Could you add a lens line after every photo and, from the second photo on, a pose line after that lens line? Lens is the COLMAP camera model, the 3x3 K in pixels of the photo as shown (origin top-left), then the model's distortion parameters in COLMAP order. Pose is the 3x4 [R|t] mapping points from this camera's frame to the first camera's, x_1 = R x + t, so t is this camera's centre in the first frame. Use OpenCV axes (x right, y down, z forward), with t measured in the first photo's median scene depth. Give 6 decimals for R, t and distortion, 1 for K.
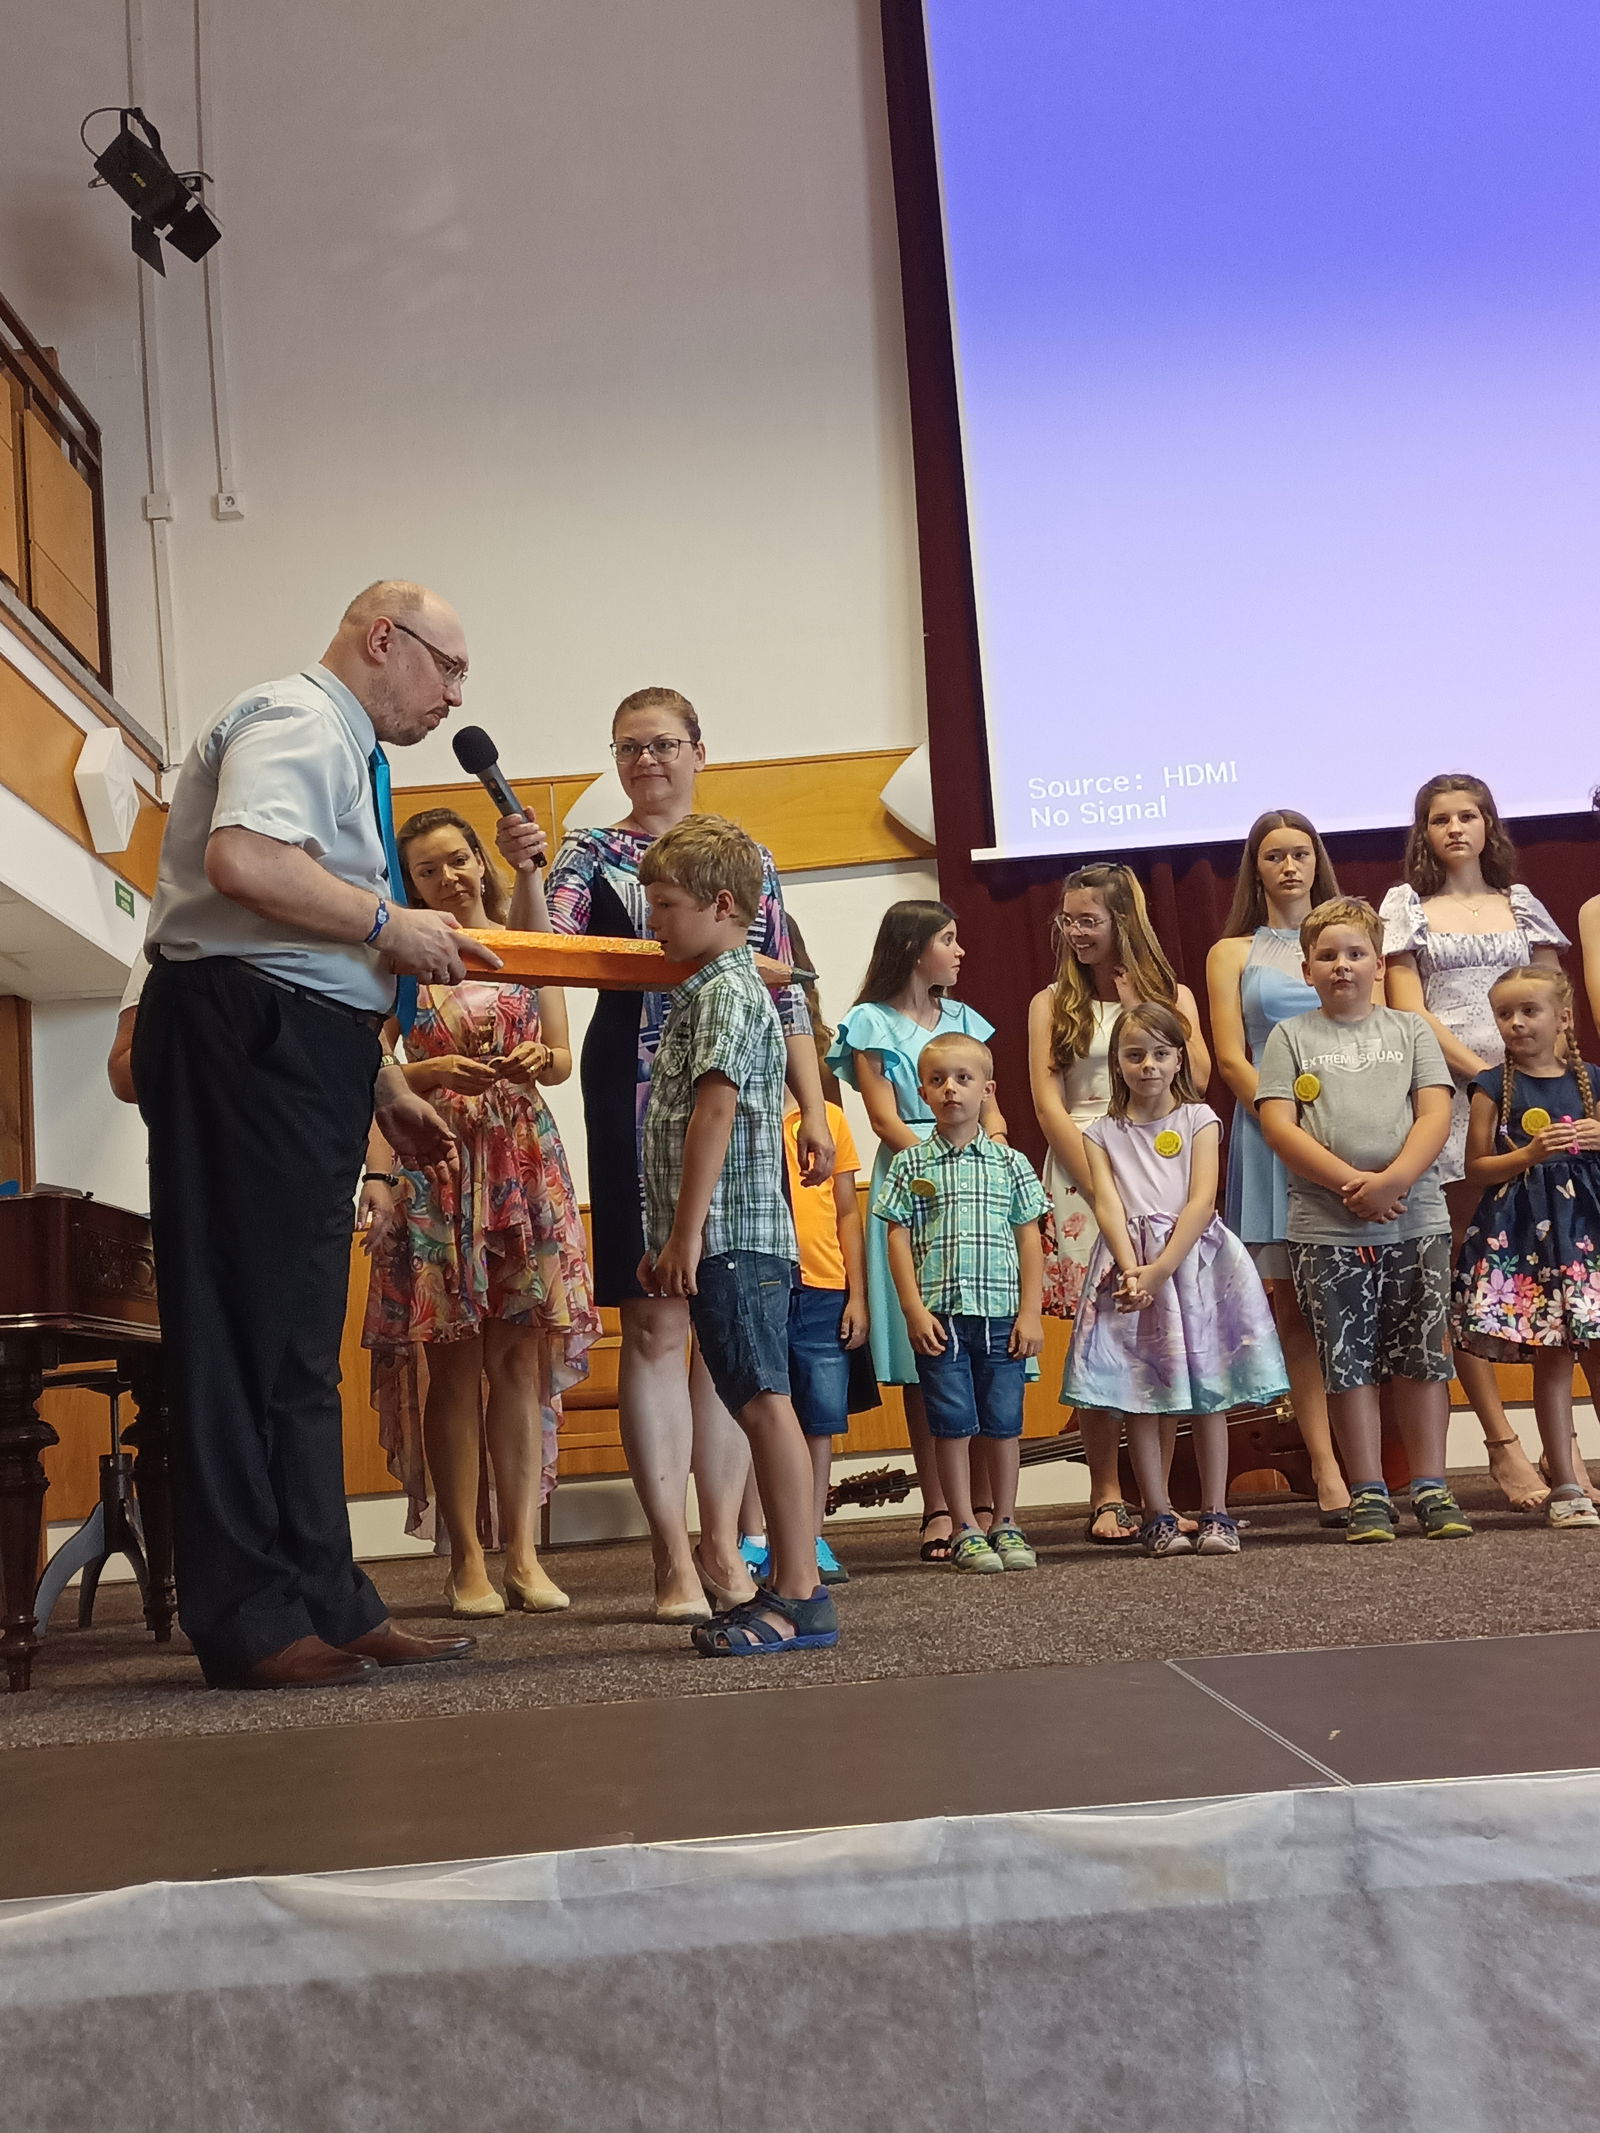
lens RADIAL K [[2216.9, 0, 795.4], [0, 2216.9, 1077.0], [0, 0, 1]] dist [0.095960, -0.206919]
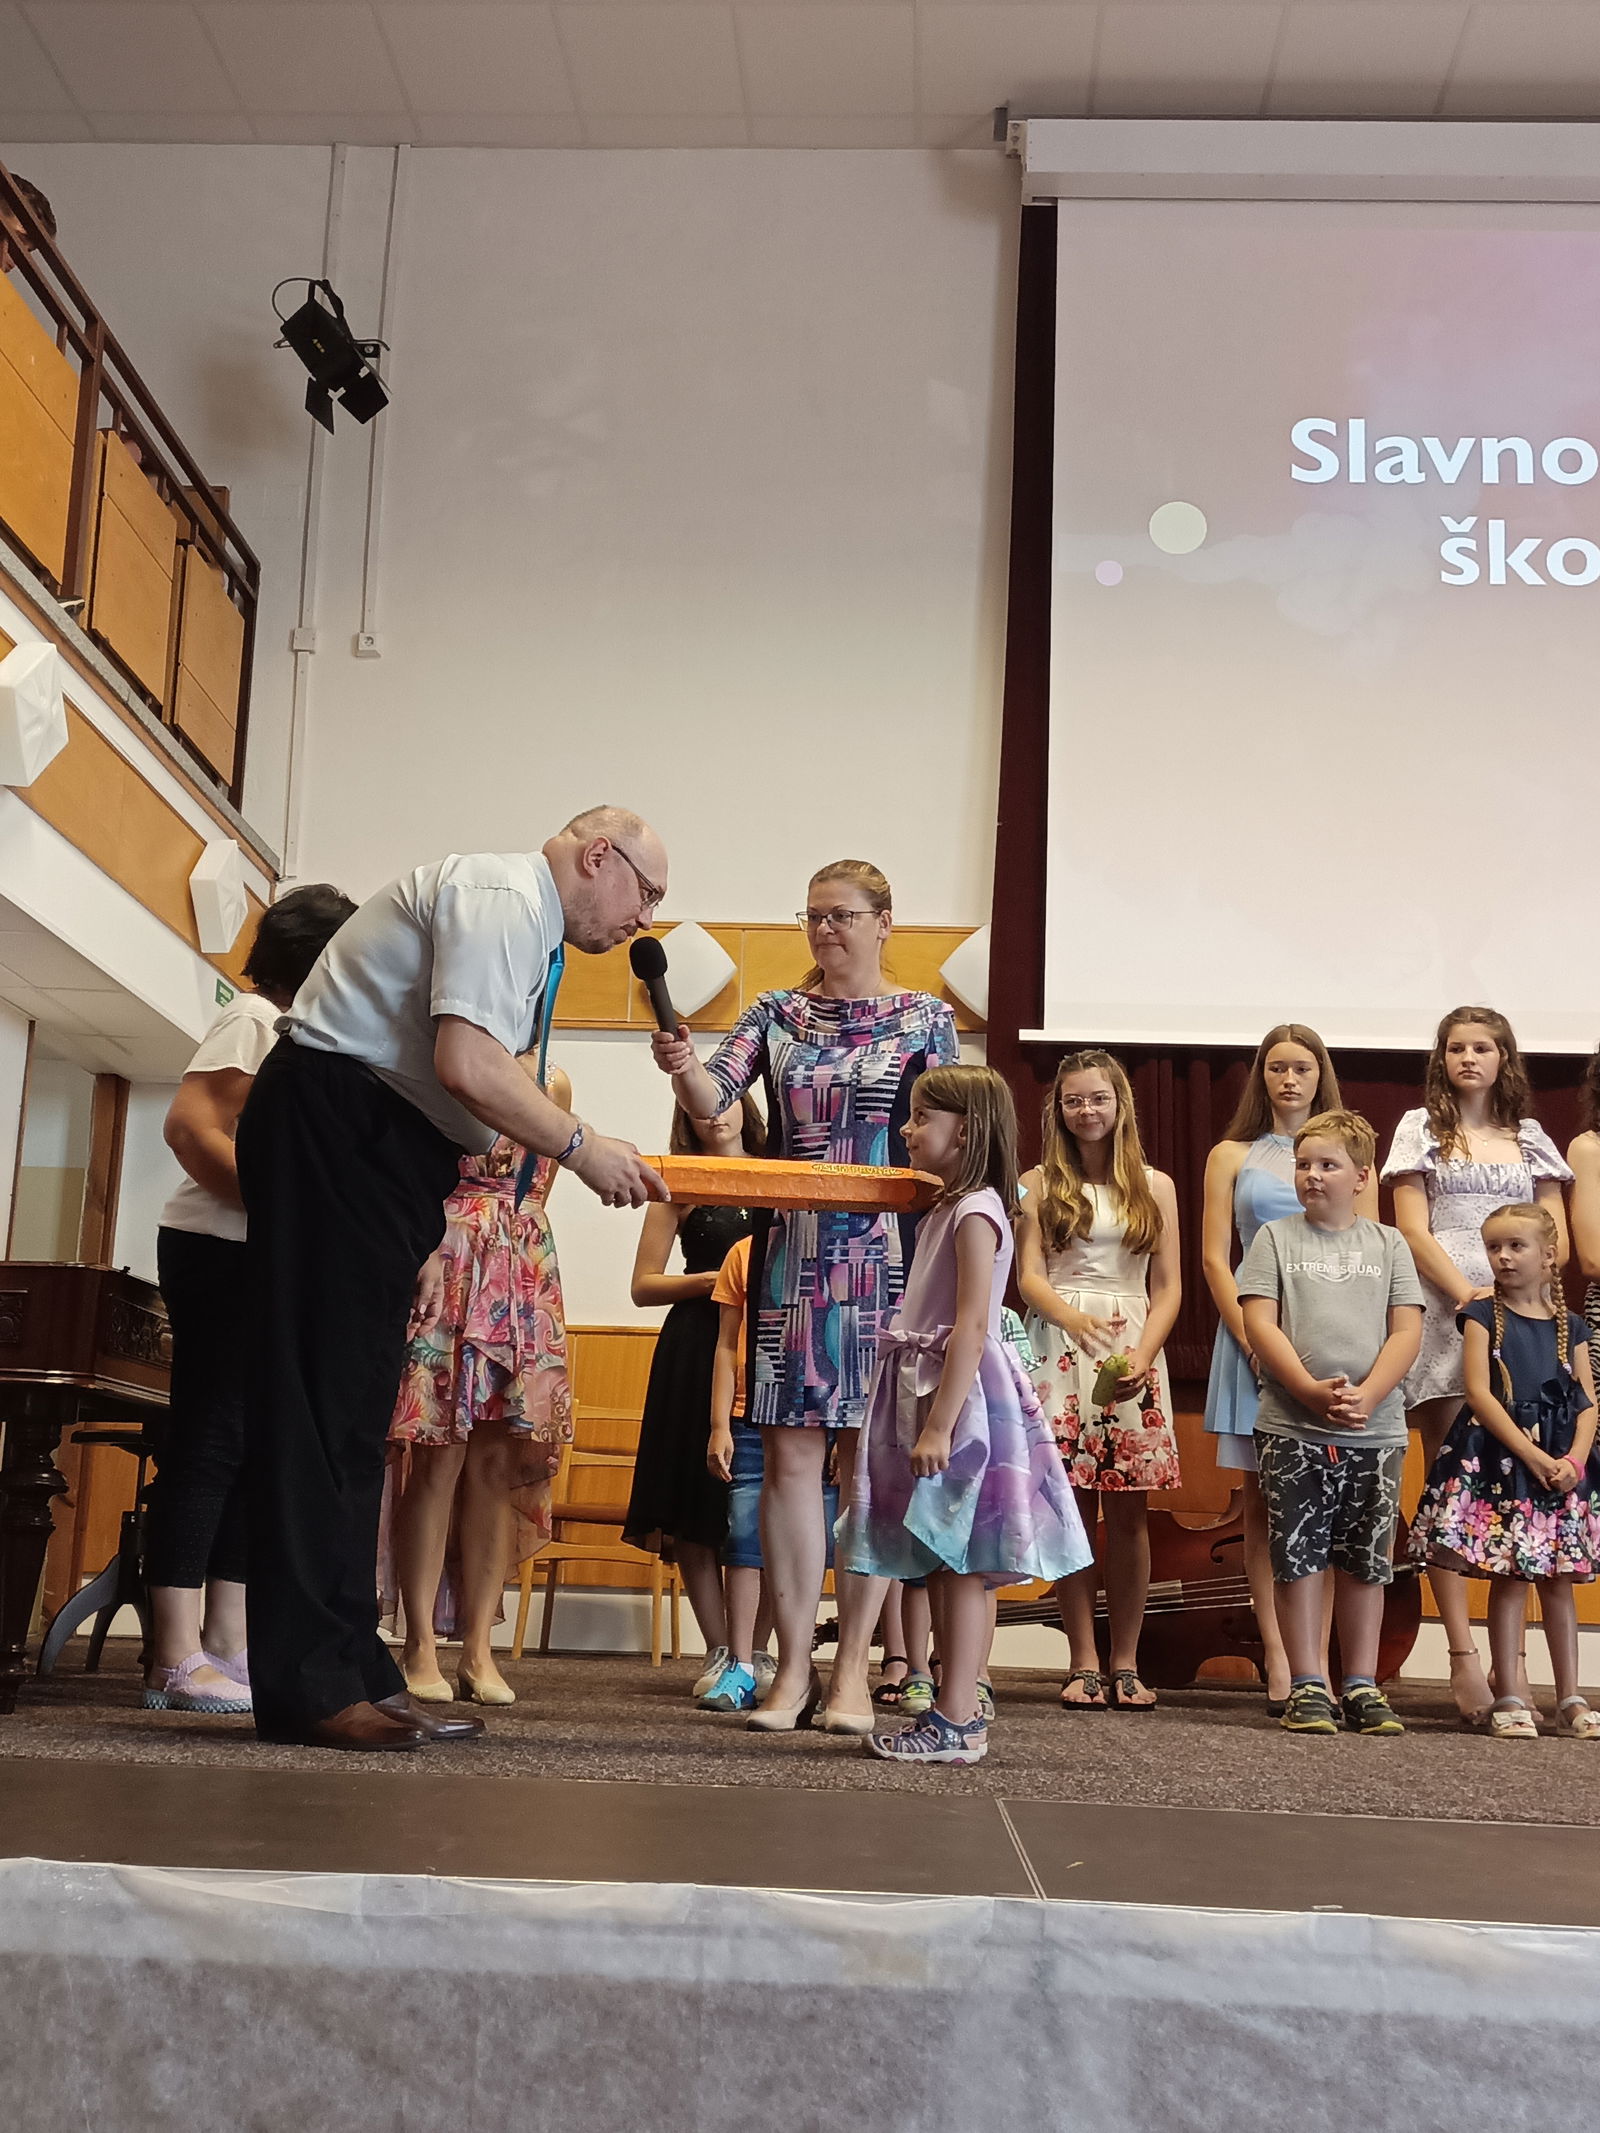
lens RADIAL K [[2203.4, 0, 785.7], [0, 2203.4, 1074.9], [0, 0, 1]] dist [0.079597, -0.148269]
pose [[0.993057, 0.101590, -0.059310, 0.140004], [-0.105191, 0.992572, -0.061119, -0.022521], [0.052660, 0.066934, 0.996367, -0.180928]]
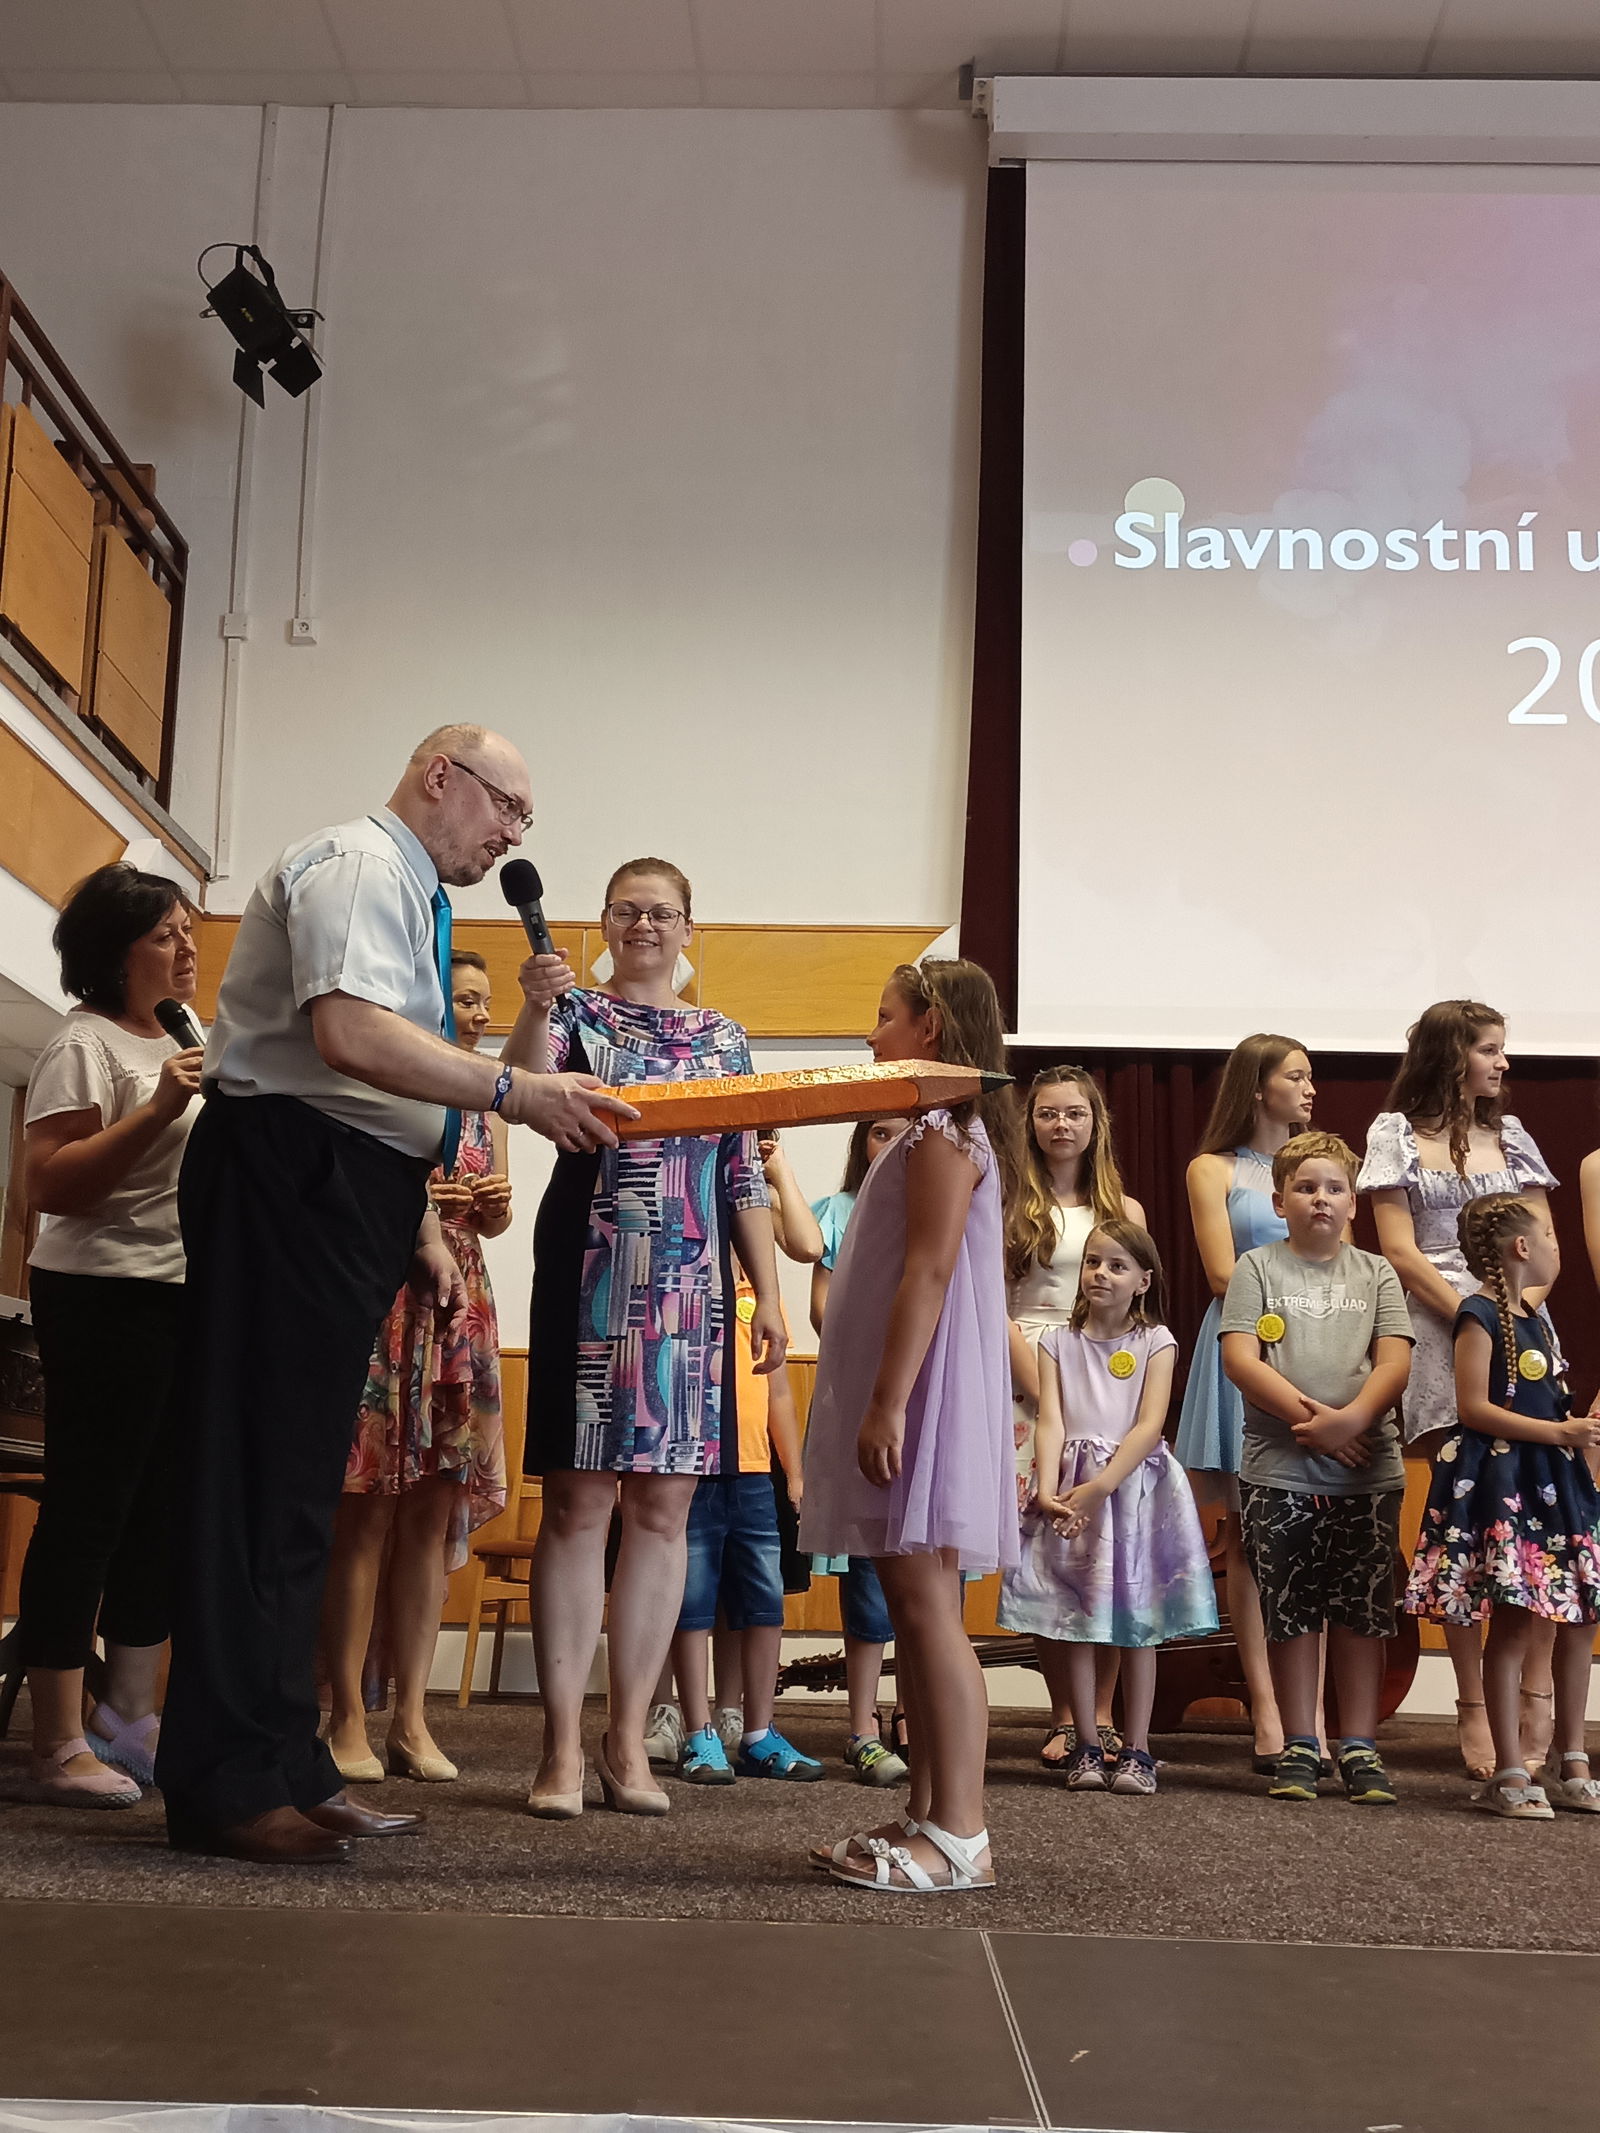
lens RADIAL K [[2216.9, 0, 795.4], [0, 2216.9, 1077.0], [0, 0, 1]] dist [0.095960, -0.206919]
pose [[0.994653, 0.095665, -0.038916, 0.133837], [-0.097851, 0.993463, -0.058788, -0.065574], [0.033038, 0.062281, 0.997512, 0.005980]]
